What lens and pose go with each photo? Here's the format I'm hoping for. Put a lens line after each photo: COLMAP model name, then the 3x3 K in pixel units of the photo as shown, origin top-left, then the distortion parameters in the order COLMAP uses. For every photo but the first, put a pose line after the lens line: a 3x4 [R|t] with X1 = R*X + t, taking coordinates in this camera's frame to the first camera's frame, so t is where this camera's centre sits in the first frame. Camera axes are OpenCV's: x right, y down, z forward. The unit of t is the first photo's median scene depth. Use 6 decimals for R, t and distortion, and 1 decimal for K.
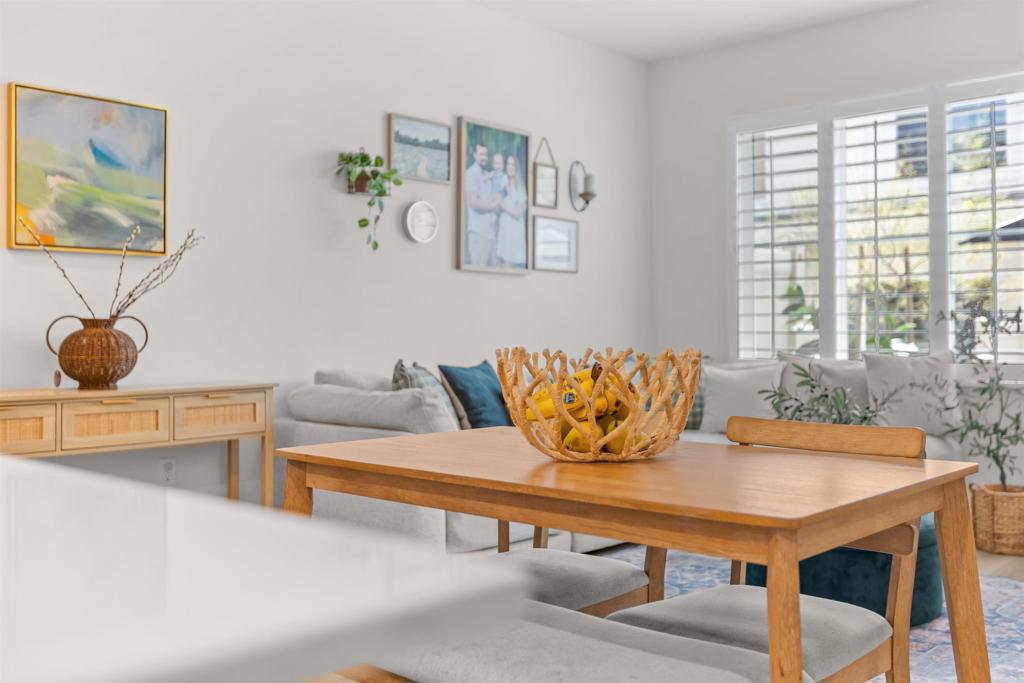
lens RADIAL K [[994.5, 0, 514.4], [0, 994.5, 331.2], [0, 0, 1]] dist [-0.015458, 0.000000]
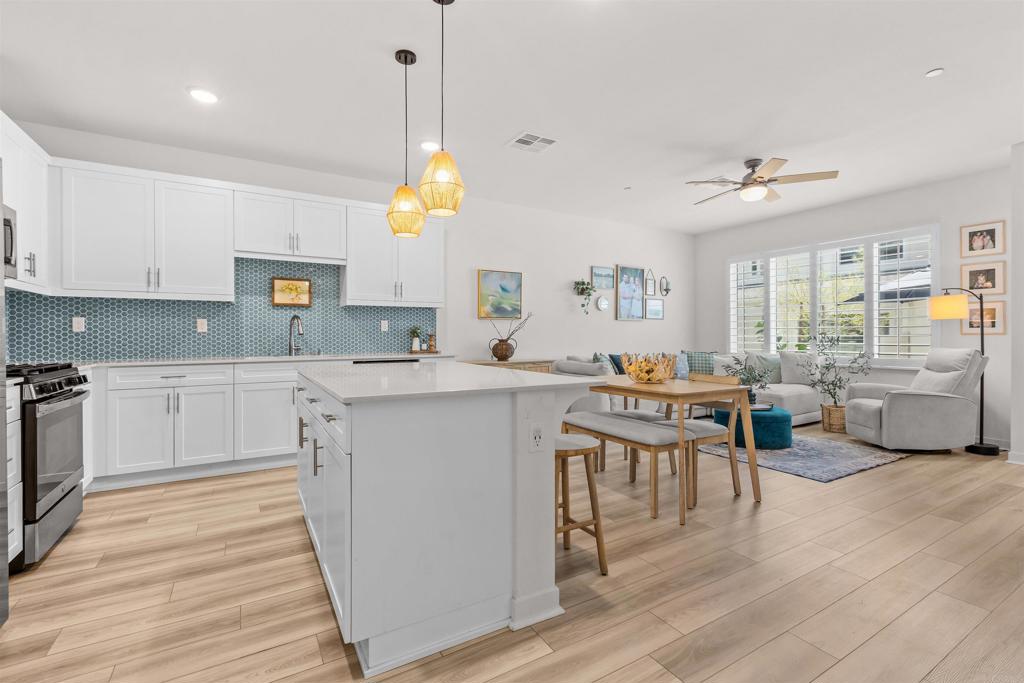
lens RADIAL K [[461.1, 0, 518.4], [0, 461.1, 334.5], [0, 0, 1]] dist [0.004354, -0.001906]
pose [[0.961573, 0.003539, -0.274528, 0.037294], [-0.003232, 0.999994, 0.001570, -0.023975], [0.274531, -0.000622, 0.961578, -0.347241]]
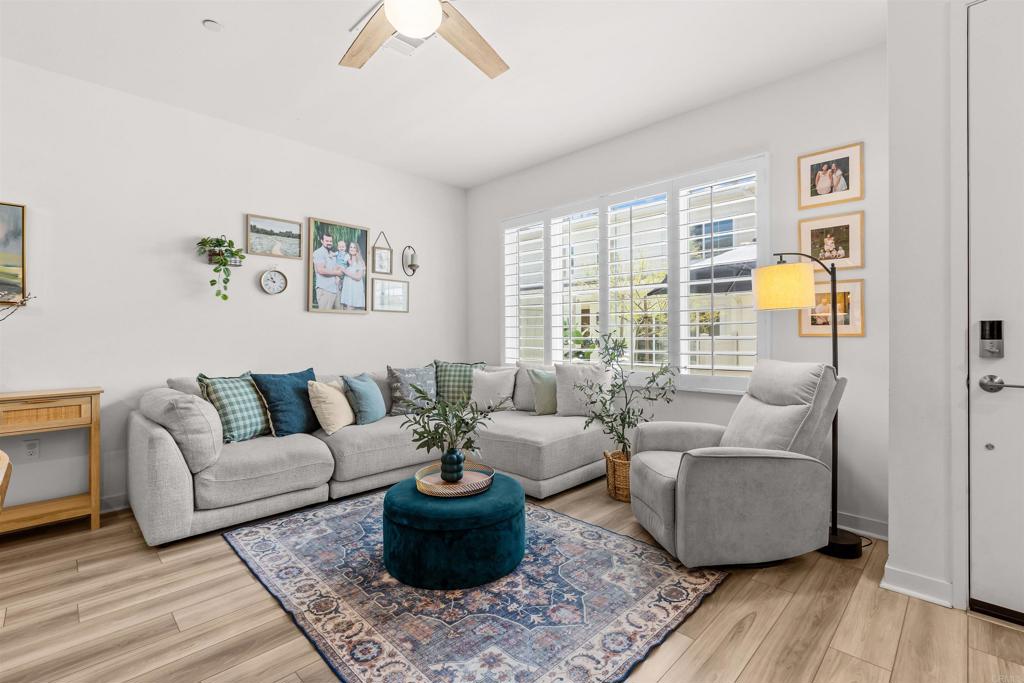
lens RADIAL K [[461.1, 0, 518.5], [0, 461.1, 333.6], [0, 0, 1]] dist [0.004354, -0.001906]
pose [[0.999548, 0.001923, -0.030001, 0.341098], [-0.001896, 0.999998, 0.000916, -0.029295], [0.030003, -0.000859, 0.999549, 0.276413]]
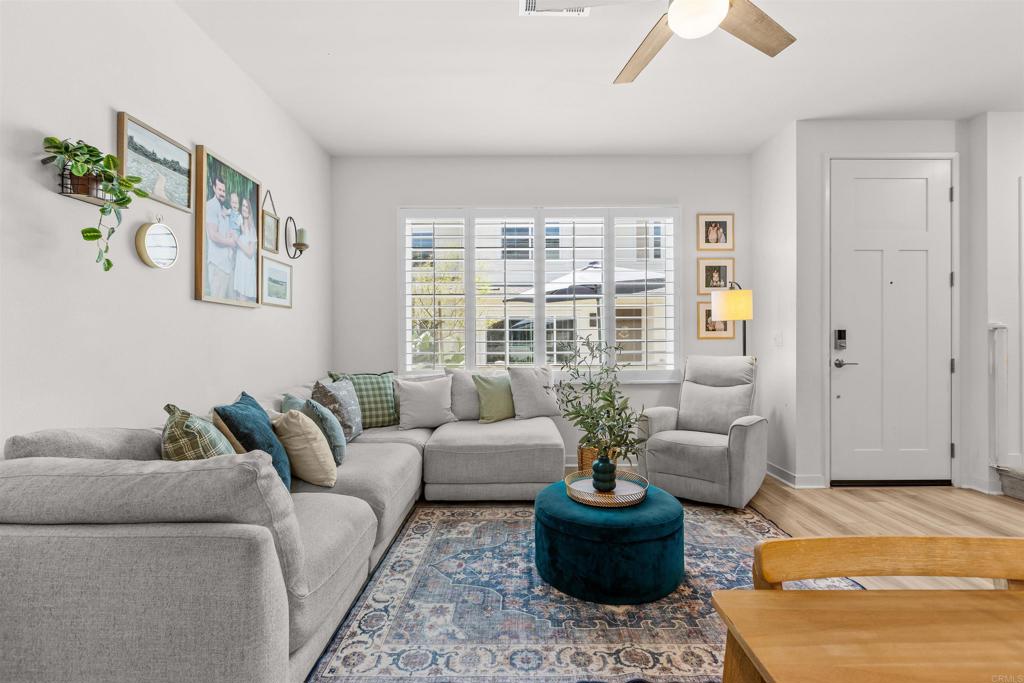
lens RADIAL K [[461.1, 0, 517.4], [0, 461.1, 336.7], [0, 0, 1]] dist [0.004354, -0.001906]
pose [[0.731607, 0.003374, 0.681718, -0.149700], [-0.000637, 0.999991, -0.004265, -0.025984], [-0.681726, 0.002686, 0.731602, 0.490325]]
